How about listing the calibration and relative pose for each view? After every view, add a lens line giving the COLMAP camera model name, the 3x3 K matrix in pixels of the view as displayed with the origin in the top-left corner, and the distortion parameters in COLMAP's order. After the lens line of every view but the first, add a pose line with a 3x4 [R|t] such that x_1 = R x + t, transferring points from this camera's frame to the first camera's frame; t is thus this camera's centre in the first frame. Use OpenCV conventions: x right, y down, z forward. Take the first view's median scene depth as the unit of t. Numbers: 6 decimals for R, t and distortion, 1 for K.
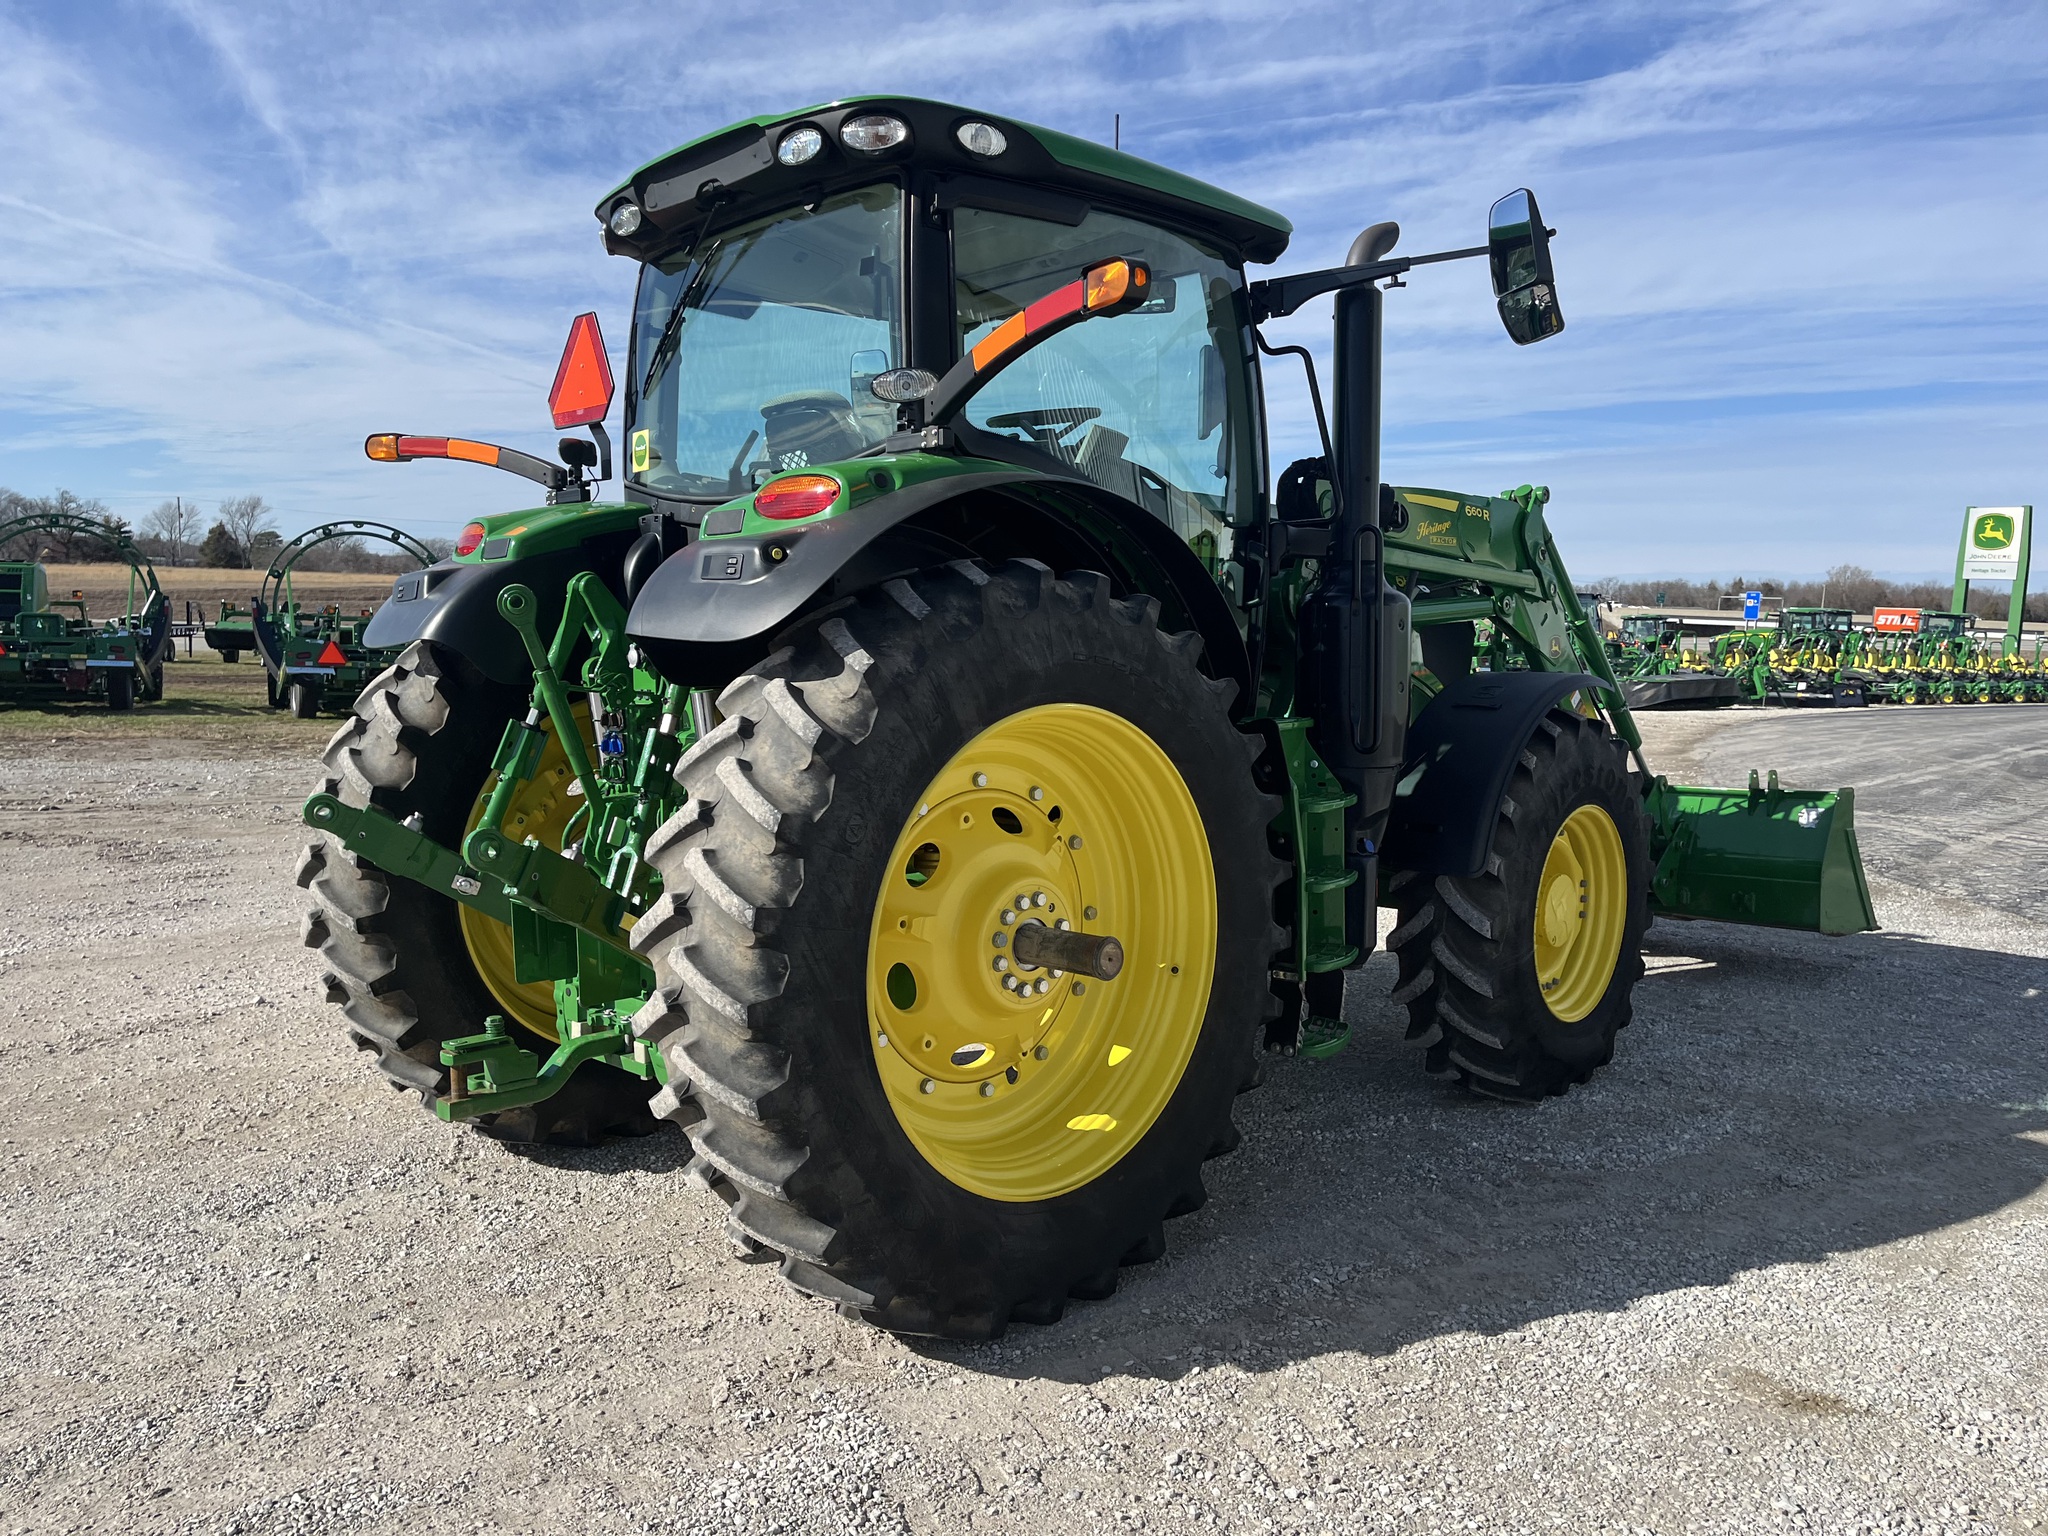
lens RADIAL K [[1549.2, 0, 1040.4], [0, 1549.2, 752.0], [0, 0, 1]] dist [0.058605, -0.068921]
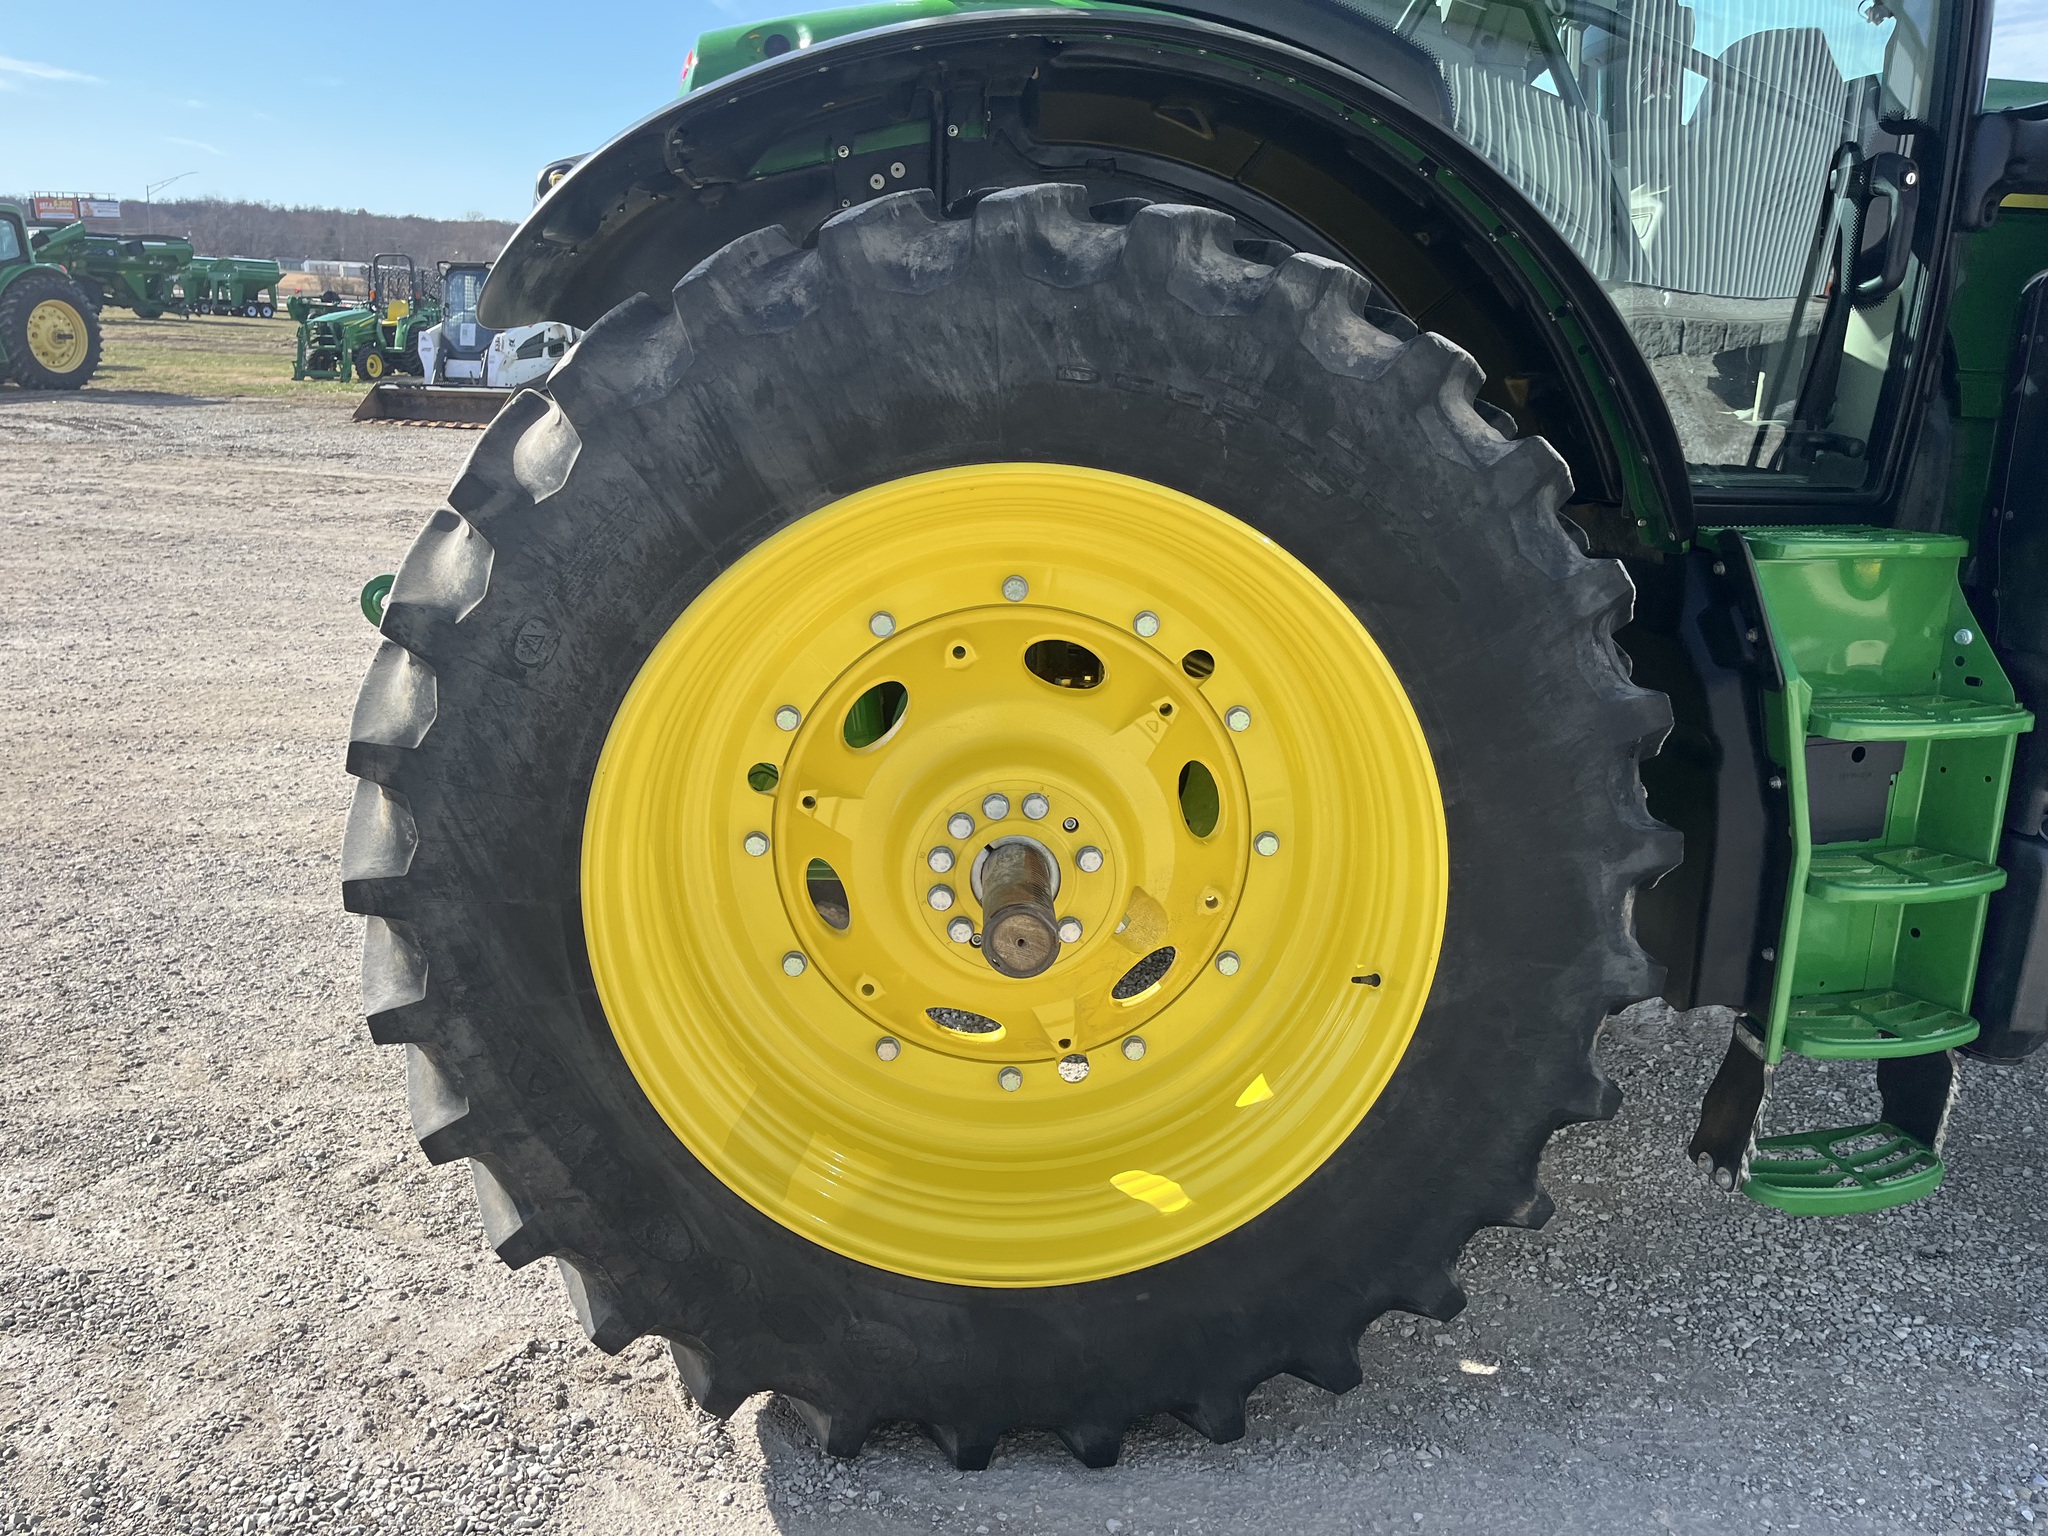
lens RADIAL K [[1549.2, 0, 1021.1], [0, 1549.2, 783.8], [0, 0, 1]] dist [0.058605, -0.068921]
pose [[0.727658, 0.200389, -0.656017, 0.408957], [-0.078296, 0.974390, 0.210794, -0.038393], [0.681457, -0.102022, 0.724712, 0.631823]]
